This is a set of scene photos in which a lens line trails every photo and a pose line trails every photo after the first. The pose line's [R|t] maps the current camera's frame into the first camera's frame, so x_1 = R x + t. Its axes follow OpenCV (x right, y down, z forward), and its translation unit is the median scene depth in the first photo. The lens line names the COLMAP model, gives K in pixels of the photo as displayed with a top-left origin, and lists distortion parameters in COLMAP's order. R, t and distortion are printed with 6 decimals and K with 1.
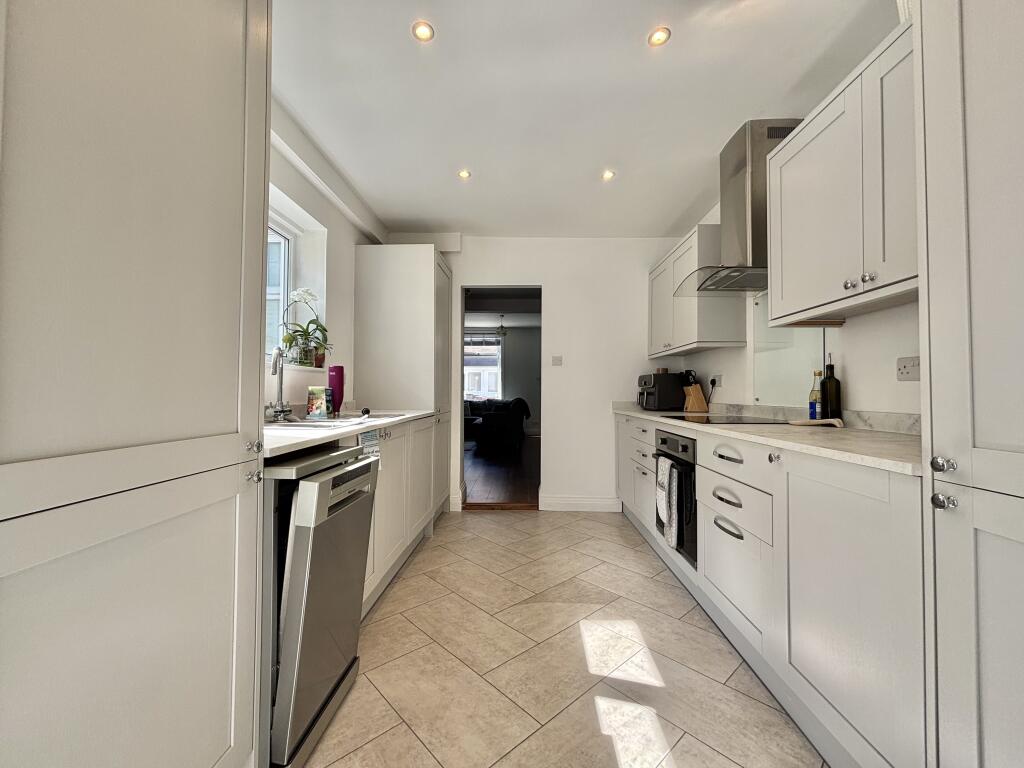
lens RADIAL K [[404.6, 0, 510.9], [0, 404.6, 384.6], [0, 0, 1]] dist [-0.000454, -0.000039]
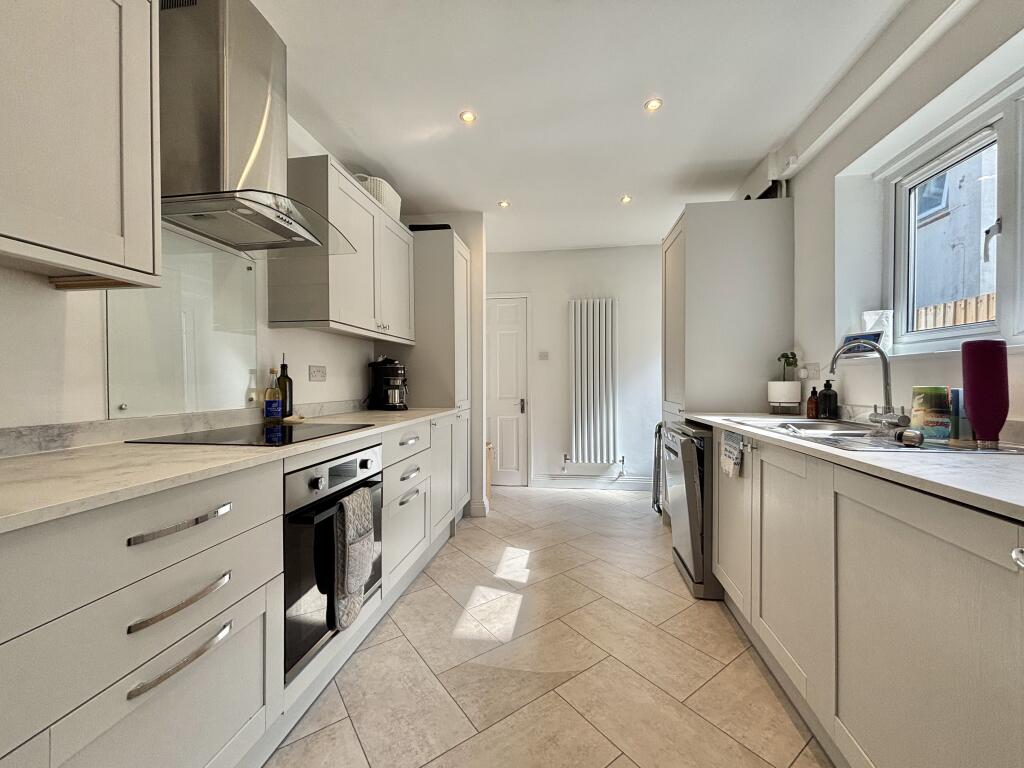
lens RADIAL K [[404.6, 0, 516.1], [0, 404.6, 383.2], [0, 0, 1]] dist [-0.000454, -0.000039]
pose [[-0.994582, -0.002460, 0.103928, 0.067269], [-0.004022, 0.999882, -0.014822, 0.015685], [-0.103880, -0.015160, -0.994474, 2.014596]]
